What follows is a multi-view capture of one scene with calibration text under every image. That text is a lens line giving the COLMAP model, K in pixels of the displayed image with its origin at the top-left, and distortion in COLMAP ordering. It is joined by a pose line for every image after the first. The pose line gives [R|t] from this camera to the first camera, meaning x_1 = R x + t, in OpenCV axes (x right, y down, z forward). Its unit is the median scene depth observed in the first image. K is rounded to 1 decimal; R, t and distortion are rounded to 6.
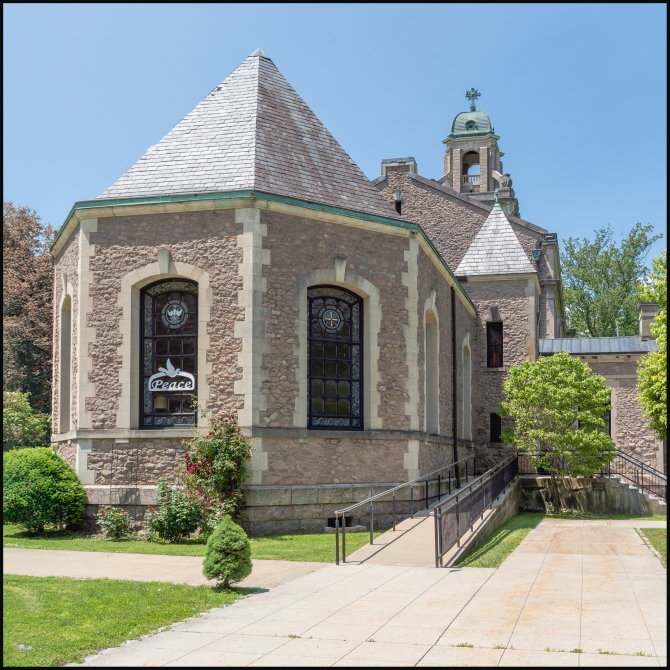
lens RADIAL K [[881.7, 0, 335.1], [0, 881.7, 352.6], [0, 0, 1]] dist [-0.024543, -0.019205]
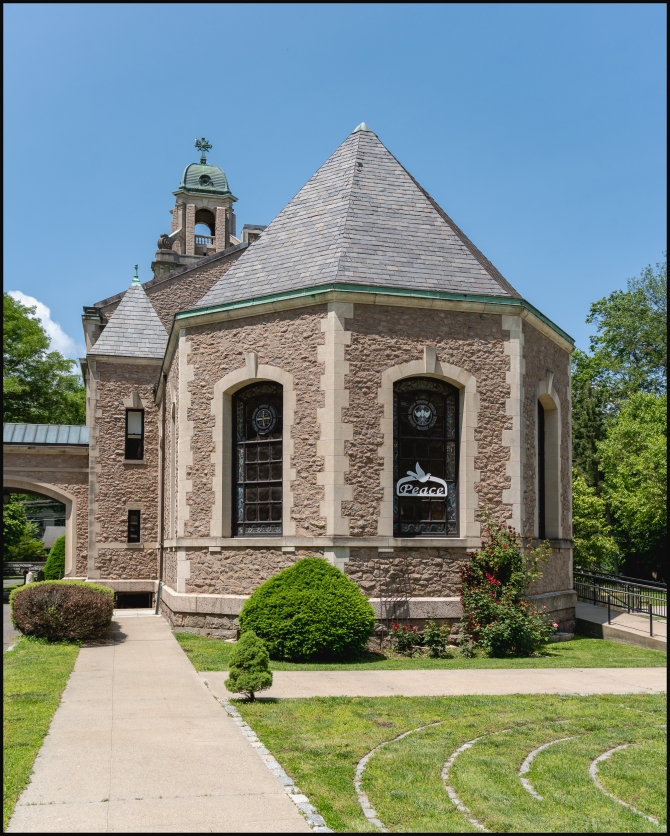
lens RADIAL K [[1029.9, 0, 335.0], [0, 1029.9, 418.0], [0, 0, 1]] dist [-0.012947, -0.015927]
pose [[0.872919, 0.068995, 0.482962, -0.812379], [-0.065922, 0.997551, -0.023358, -0.008767], [-0.483391, -0.011448, 0.875330, 0.079468]]
